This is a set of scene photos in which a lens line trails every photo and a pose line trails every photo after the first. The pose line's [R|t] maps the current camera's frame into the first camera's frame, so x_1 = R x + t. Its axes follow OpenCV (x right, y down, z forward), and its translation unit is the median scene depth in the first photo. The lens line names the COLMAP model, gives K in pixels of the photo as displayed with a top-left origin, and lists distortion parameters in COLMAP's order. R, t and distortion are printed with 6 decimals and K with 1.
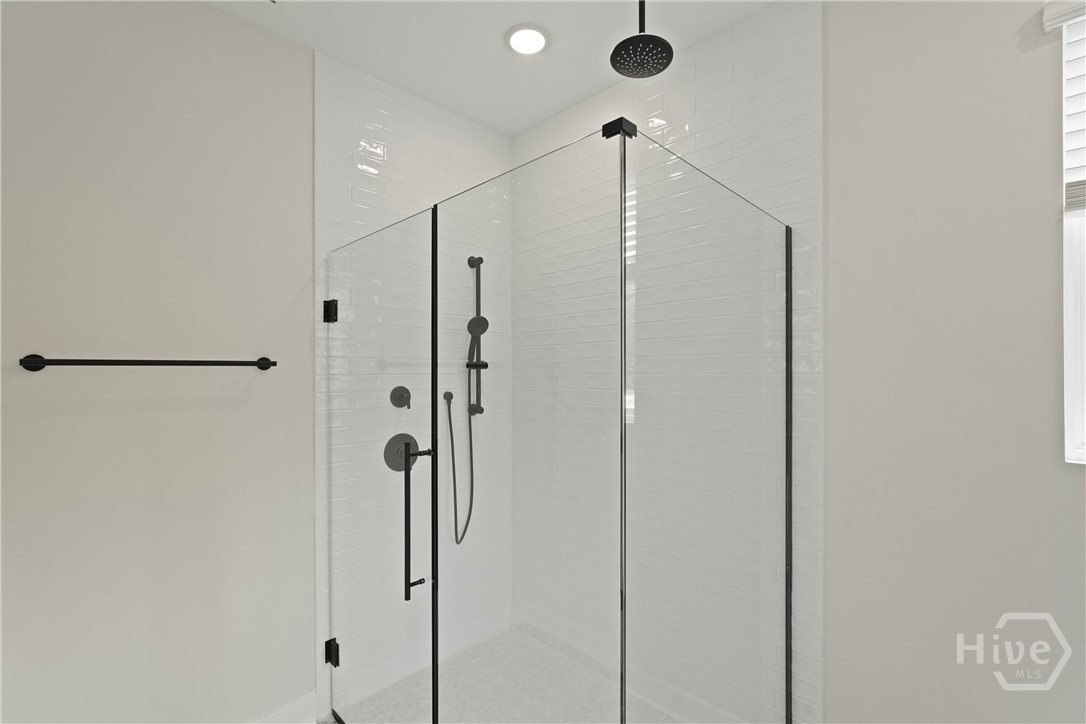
lens RADIAL K [[487.4, 0, 539.7], [0, 487.4, 364.9], [0, 0, 1]] dist [0.002757, 0.001010]
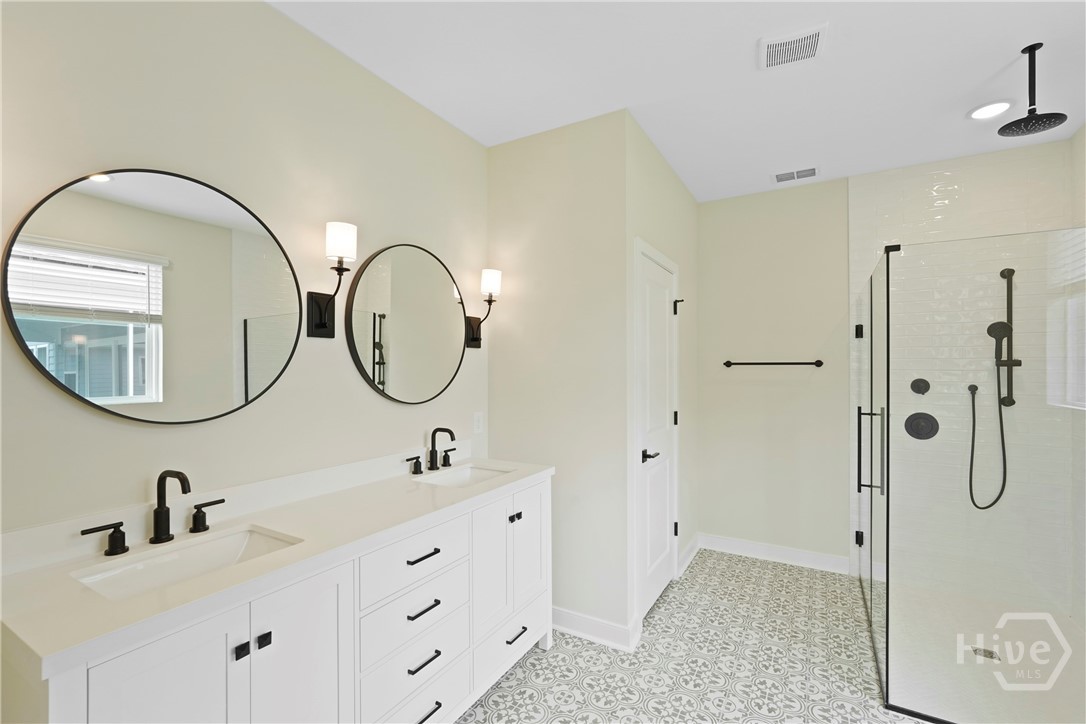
lens RADIAL K [[487.4, 0, 538.8], [0, 487.4, 368.3], [0, 0, 1]] dist [0.002757, 0.001010]
pose [[0.252287, 0.000565, -0.967652, 0.717203], [0.006340, 0.999977, 0.002237, 0.003785], [0.967632, -0.006699, 0.252278, -0.368827]]
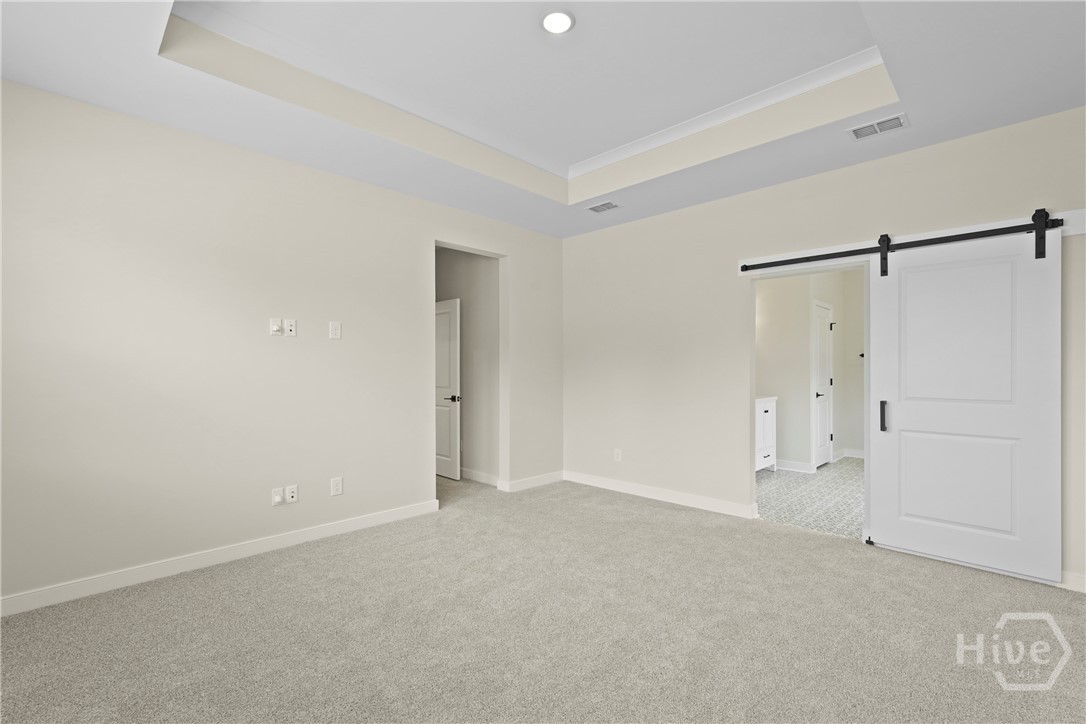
lens RADIAL K [[487.4, 0, 536.5], [0, 487.4, 365.5], [0, 0, 1]] dist [0.002757, 0.001010]
pose [[0.018713, -0.006652, -0.999803, 2.107889], [0.009529, 0.999934, -0.006475, 0.059346], [0.999779, -0.009405, 0.018775, -1.296204]]
